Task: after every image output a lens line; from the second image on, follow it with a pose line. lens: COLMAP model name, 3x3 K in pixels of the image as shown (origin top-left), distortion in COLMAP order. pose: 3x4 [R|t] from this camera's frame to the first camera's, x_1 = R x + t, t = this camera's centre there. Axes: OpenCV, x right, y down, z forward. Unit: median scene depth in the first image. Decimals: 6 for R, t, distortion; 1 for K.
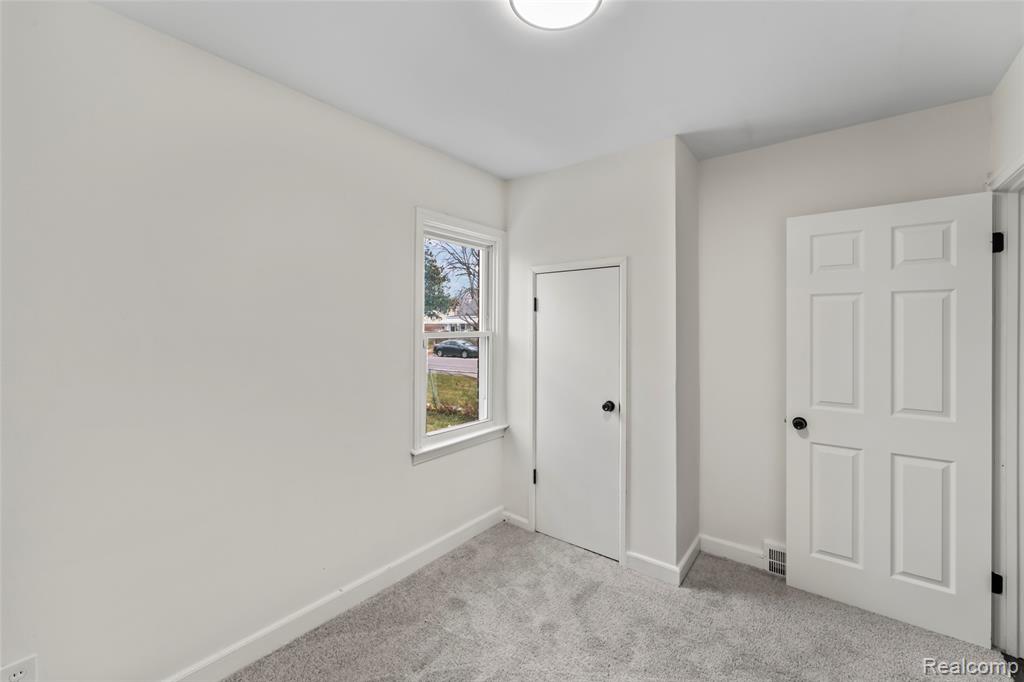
lens RADIAL K [[421.0, 0, 509.1], [0, 421.0, 333.0], [0, 0, 1]] dist [0.000346, 0.000257]
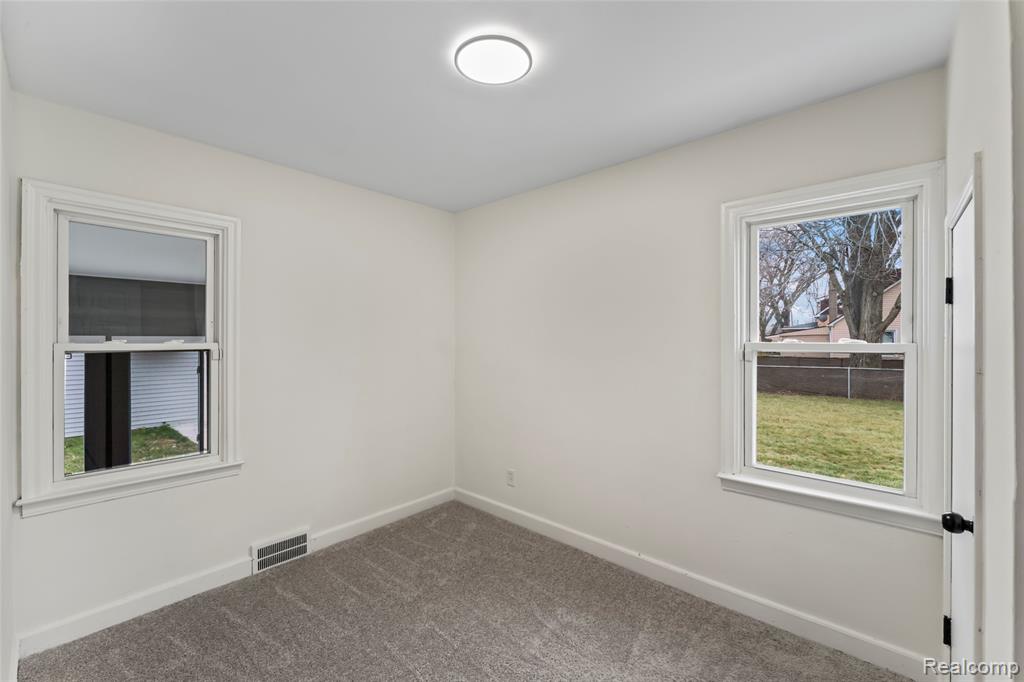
lens RADIAL K [[421.0, 0, 509.1], [0, 421.0, 333.0], [0, 0, 1]] dist [0.000346, 0.000257]
pose [[-0.065700, -0.005302, -0.997825, 0.338381], [-0.003681, 0.999980, -0.005071, -0.007728], [0.997833, 0.003340, -0.065718, 0.284162]]
